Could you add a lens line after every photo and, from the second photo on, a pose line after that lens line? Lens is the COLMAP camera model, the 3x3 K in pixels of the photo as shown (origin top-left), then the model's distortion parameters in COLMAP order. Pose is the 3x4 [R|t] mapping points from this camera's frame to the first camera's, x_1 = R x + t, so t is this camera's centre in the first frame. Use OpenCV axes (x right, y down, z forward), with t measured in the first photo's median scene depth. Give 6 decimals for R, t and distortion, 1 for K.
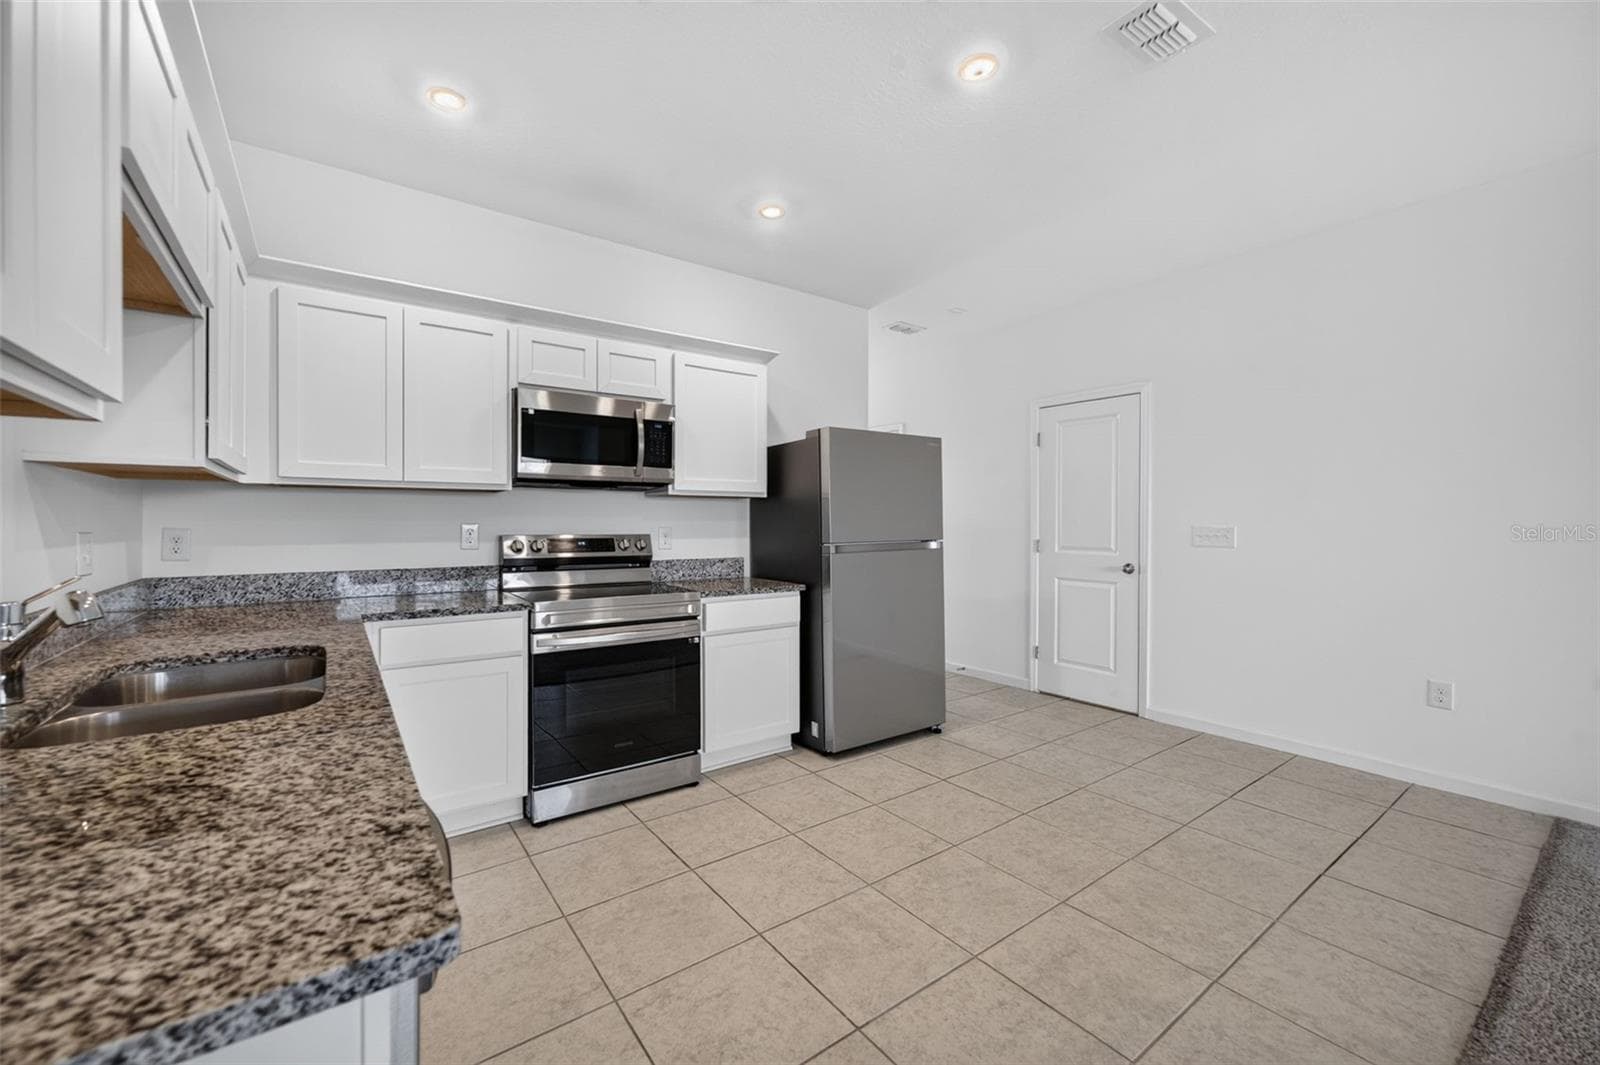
lens RADIAL K [[638.2, 0, 800.5], [0, 638.2, 526.7], [0, 0, 1]] dist [-0.000098, 0.000214]
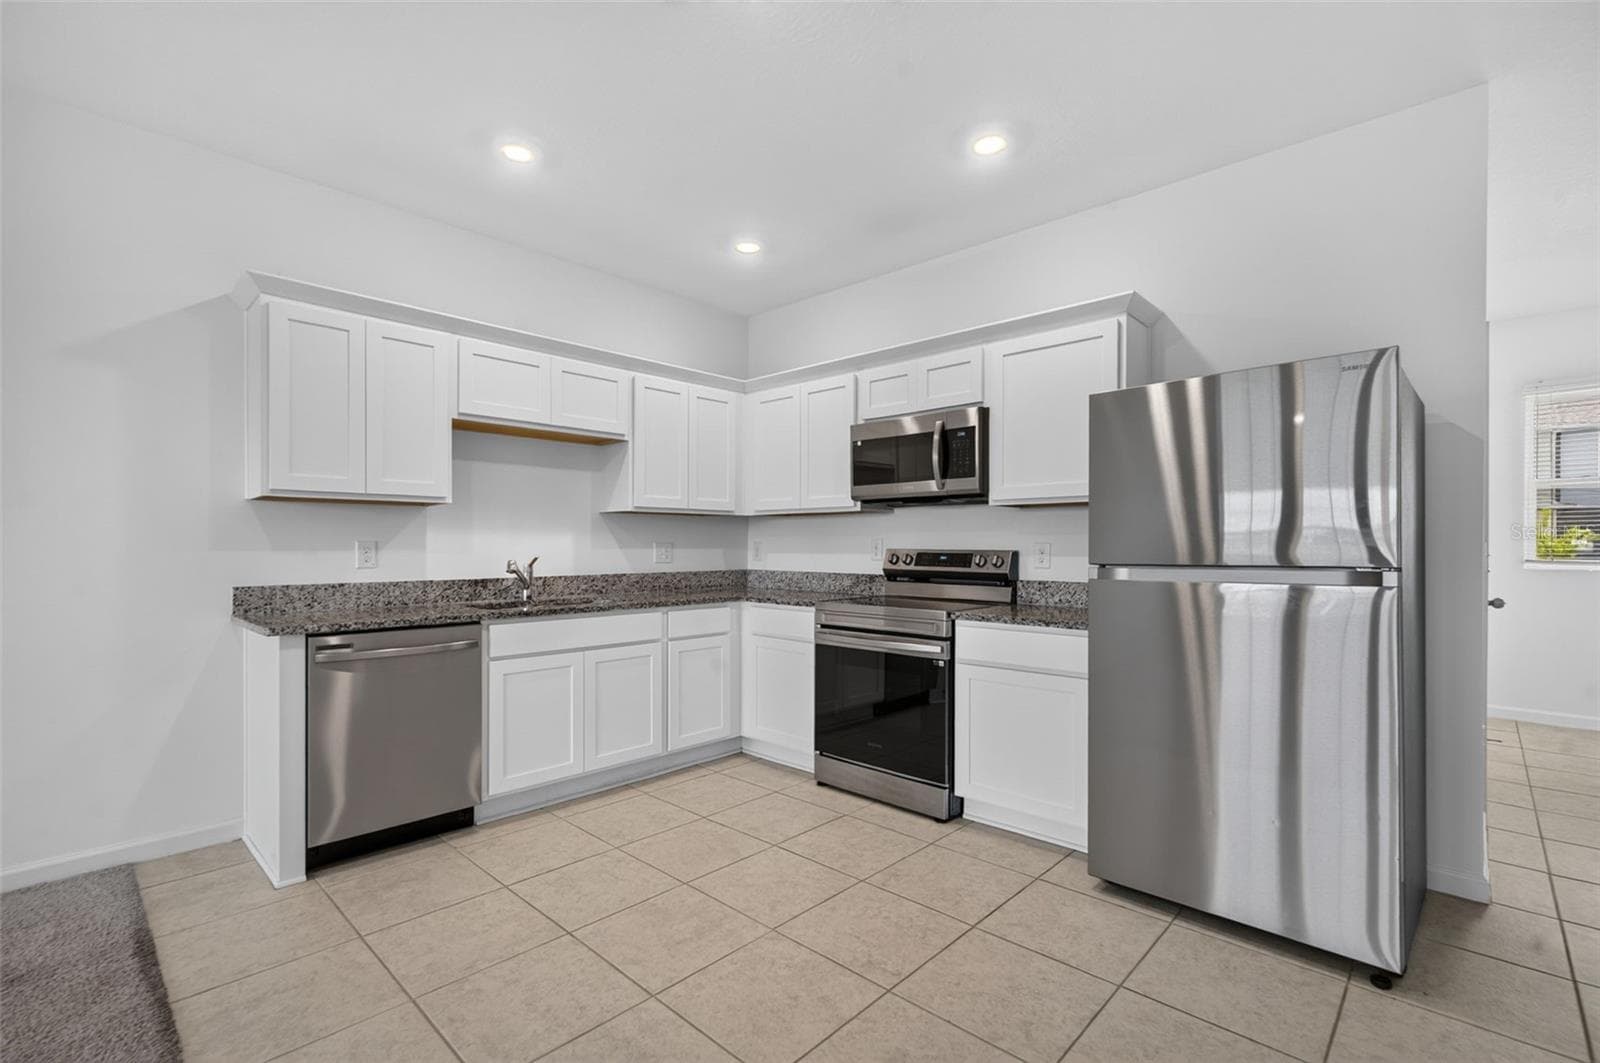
lens RADIAL K [[710.2, 0, 799.6], [0, 710.2, 545.5], [0, 0, 1]] dist [-0.001205, 0.000278]
pose [[0.179930, -0.001244, -0.983679, 0.730444], [-0.005834, 0.999980, -0.002332, 0.010053], [0.983662, 0.006159, 0.179919, 0.560054]]
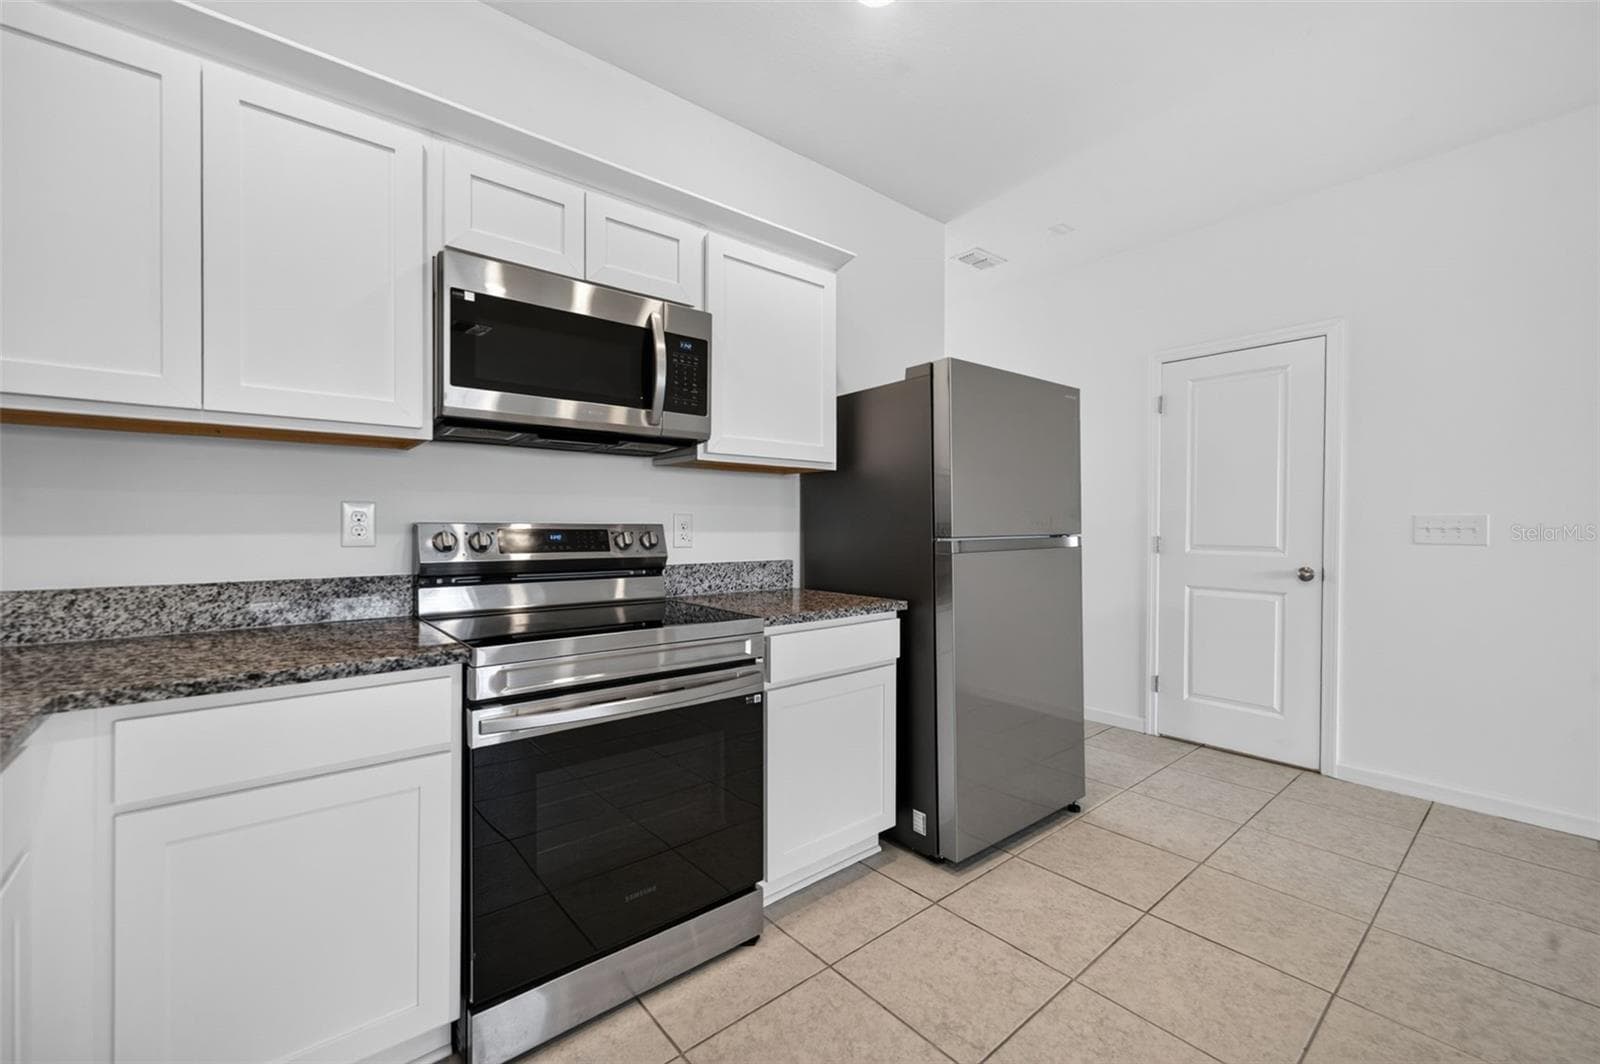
lens RADIAL K [[653.7, 0, 810.0], [0, 653.7, 529.2], [0, 0, 1]] dist [0.007014, -0.000004]
pose [[0.997276, 0.001733, 0.073737, -0.144308], [-0.001890, 0.999996, 0.002056, 0.016100], [-0.073733, -0.002190, 0.997276, 0.350829]]
